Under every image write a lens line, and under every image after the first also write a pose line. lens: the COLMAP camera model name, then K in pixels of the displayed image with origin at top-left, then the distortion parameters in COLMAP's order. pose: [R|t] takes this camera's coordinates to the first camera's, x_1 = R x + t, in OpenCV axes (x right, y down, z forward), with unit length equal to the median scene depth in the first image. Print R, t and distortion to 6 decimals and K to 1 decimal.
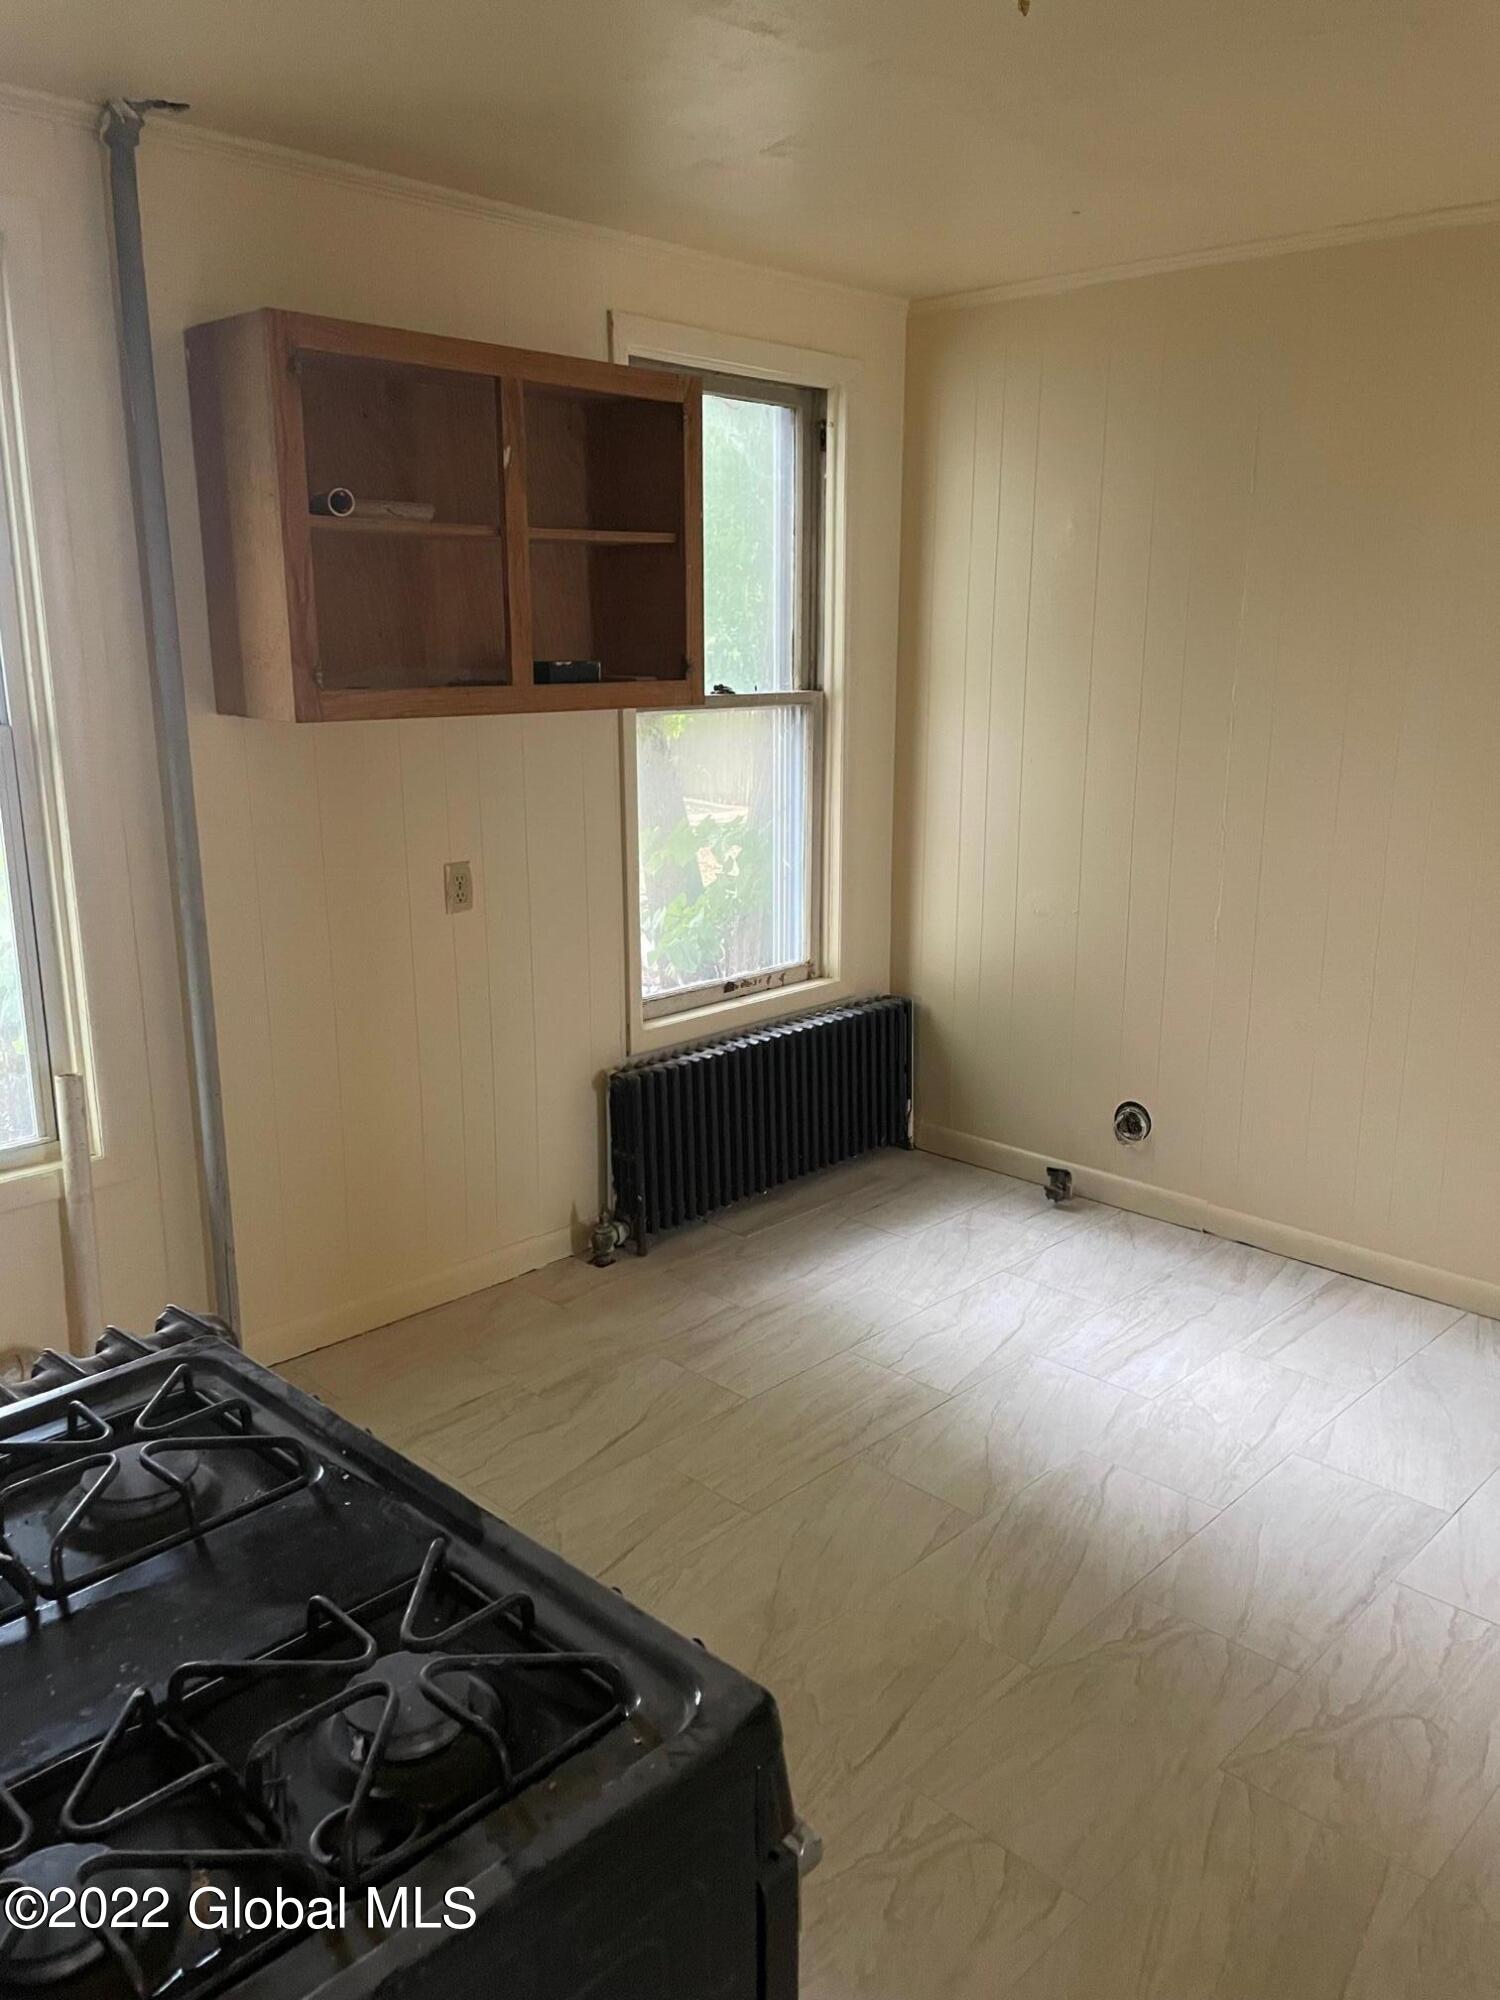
lens RADIAL K [[1522.0, 0, 744.9], [0, 1522.0, 1007.6], [0, 0, 1]] dist [0.037764, 0.007104]
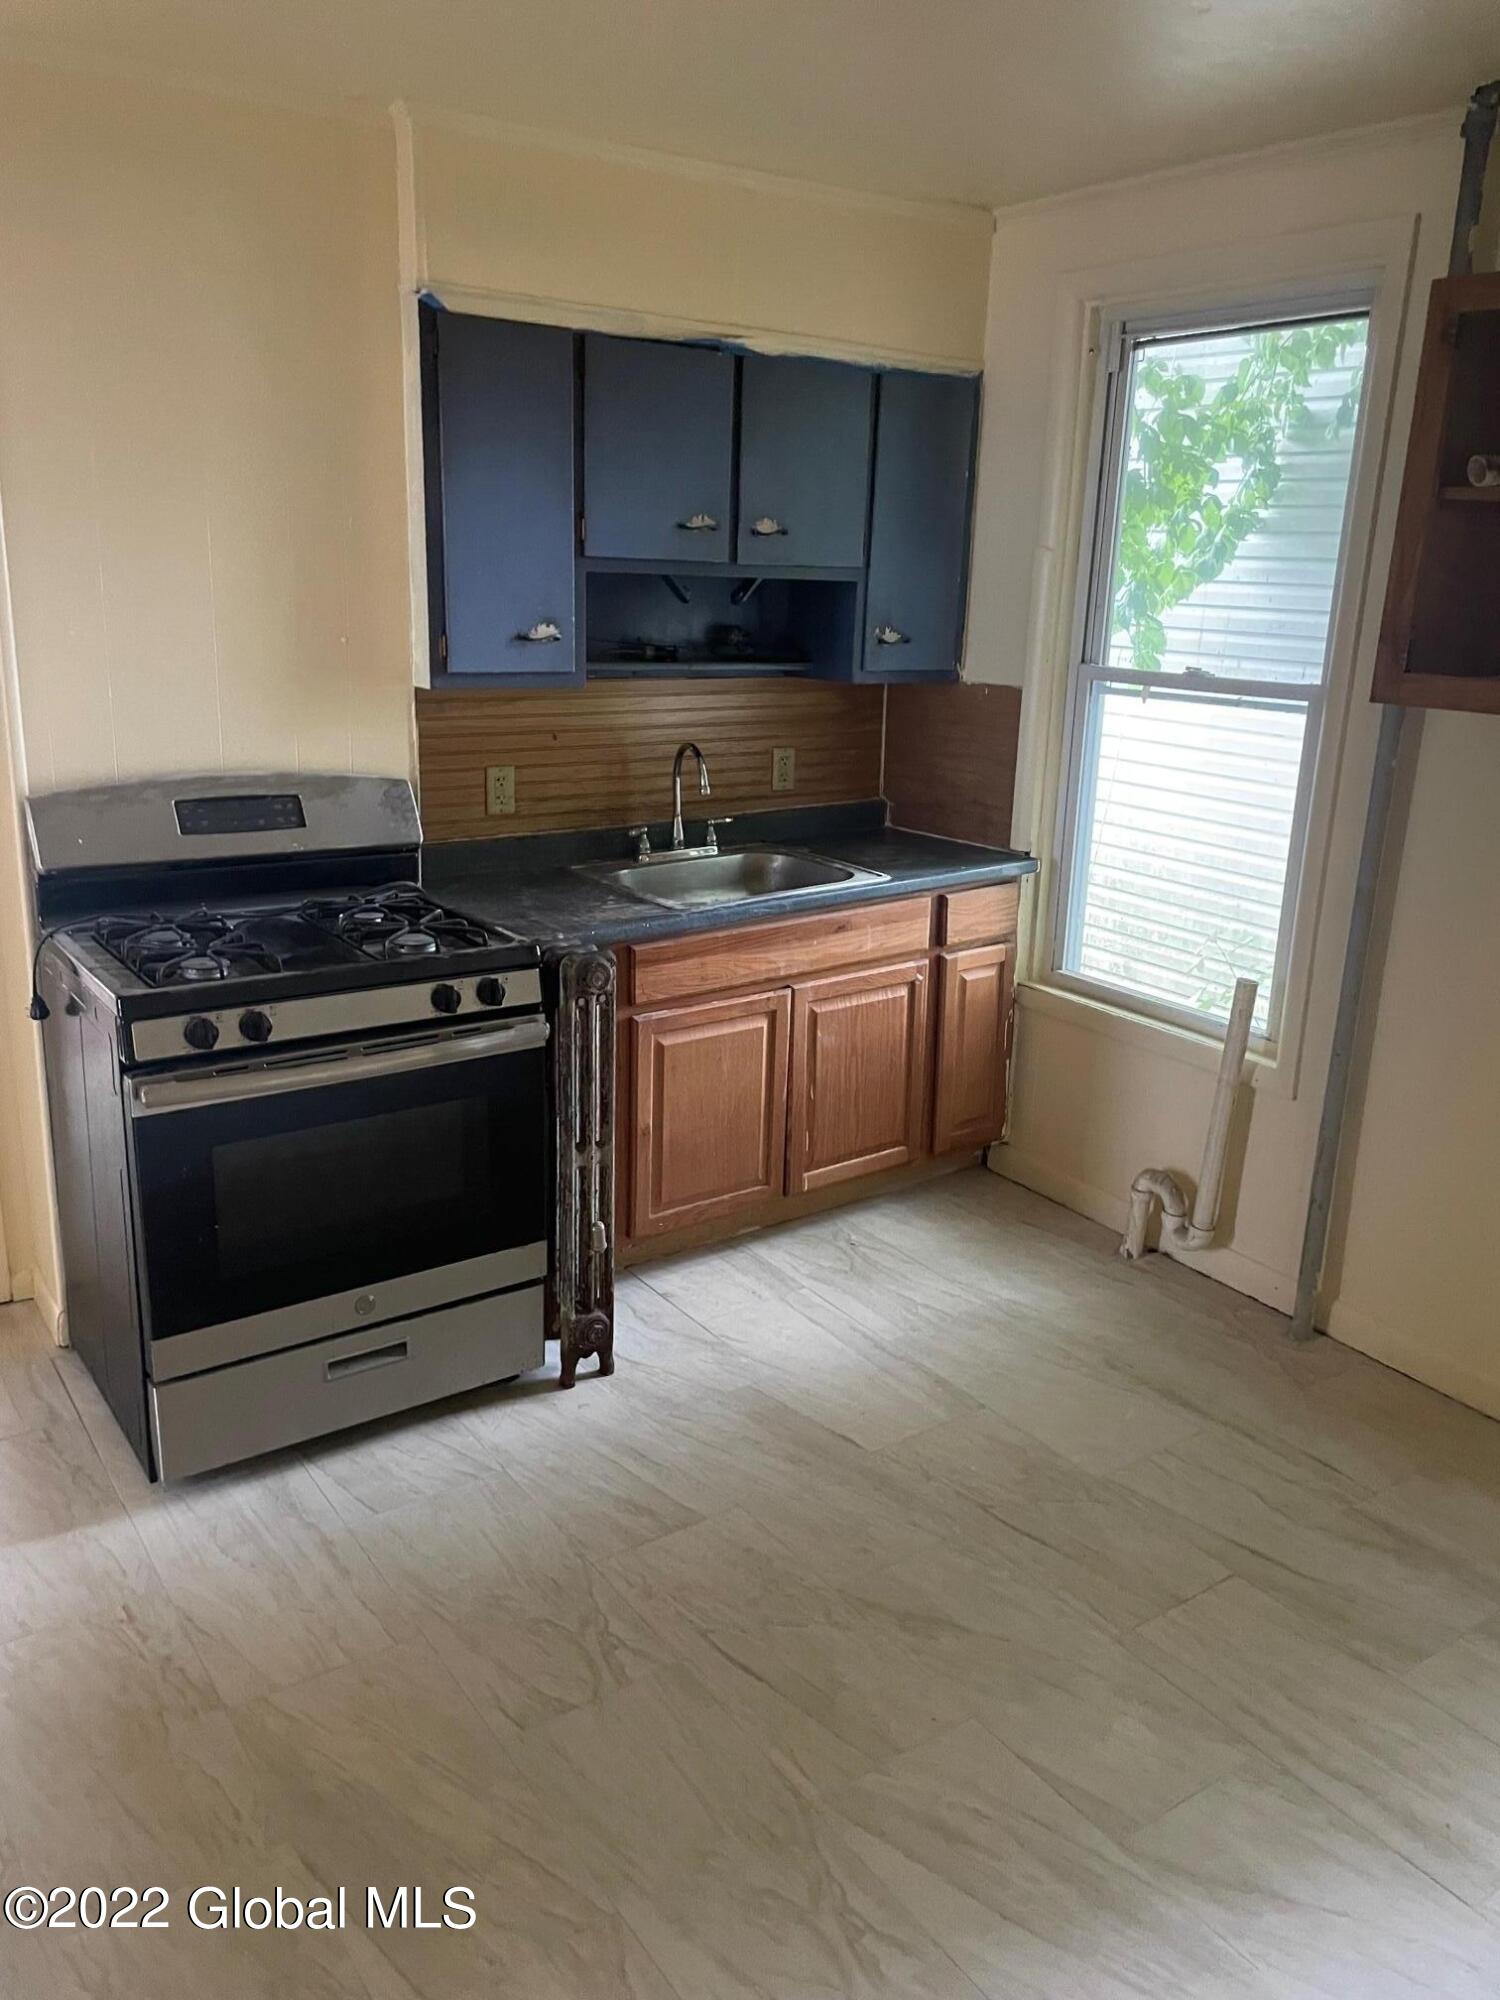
lens RADIAL K [[1522.0, 0, 747.1], [0, 1522.0, 992.4], [0, 0, 1]] dist [0.037764, 0.007104]
pose [[-0.181505, 0.250180, -0.951034, 0.760442], [-0.284119, 0.912514, 0.294271, -0.189291], [0.941452, 0.323618, -0.094544, 0.764481]]
